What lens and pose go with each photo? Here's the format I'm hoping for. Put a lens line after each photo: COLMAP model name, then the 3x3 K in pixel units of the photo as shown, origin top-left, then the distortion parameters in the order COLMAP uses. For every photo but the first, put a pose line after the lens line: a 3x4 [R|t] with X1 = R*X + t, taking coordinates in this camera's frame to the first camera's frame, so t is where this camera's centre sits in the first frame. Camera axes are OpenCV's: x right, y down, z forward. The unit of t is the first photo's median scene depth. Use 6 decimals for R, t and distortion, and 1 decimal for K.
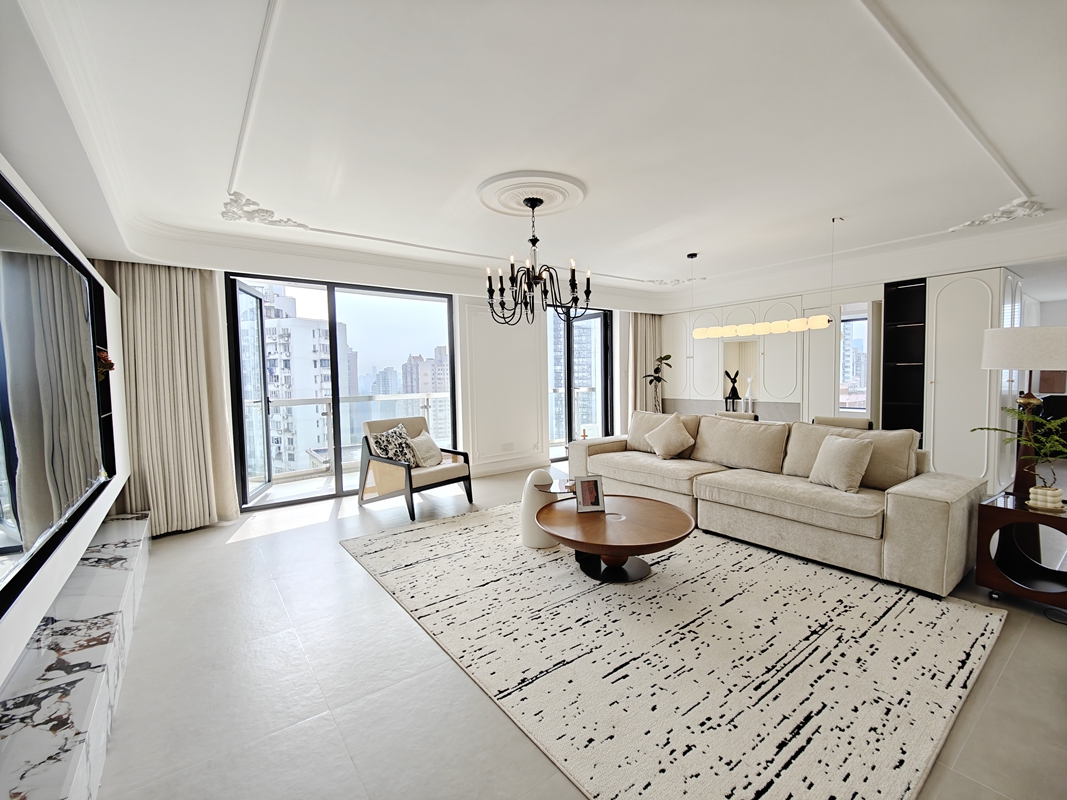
lens RADIAL K [[461.5, 0, 533.1], [0, 461.5, 403.2], [0, 0, 1]] dist [-0.002021, -0.000884]
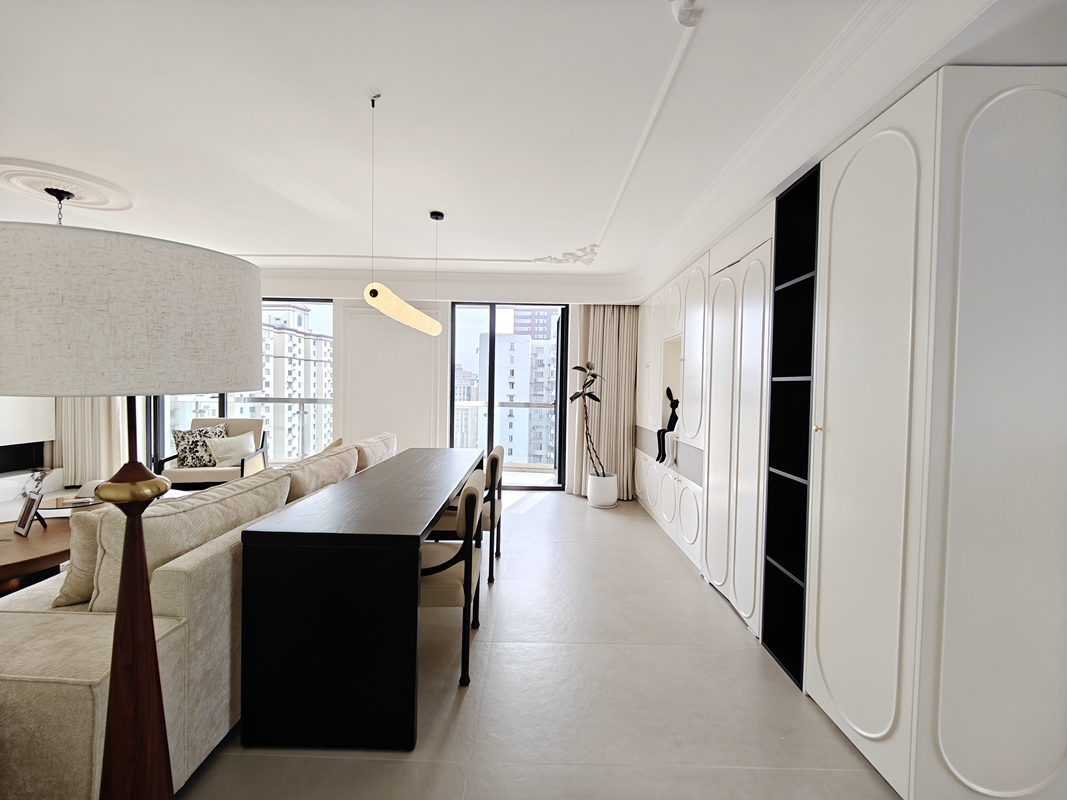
lens RADIAL K [[461.5, 0, 538.9], [0, 461.5, 401.1], [0, 0, 1]] dist [-0.002021, -0.000884]
pose [[0.799896, 0.051525, -0.597923, 0.319265], [-0.069370, 0.997568, -0.006838, -0.017885], [0.596116, 0.046947, 0.801525, 0.192318]]
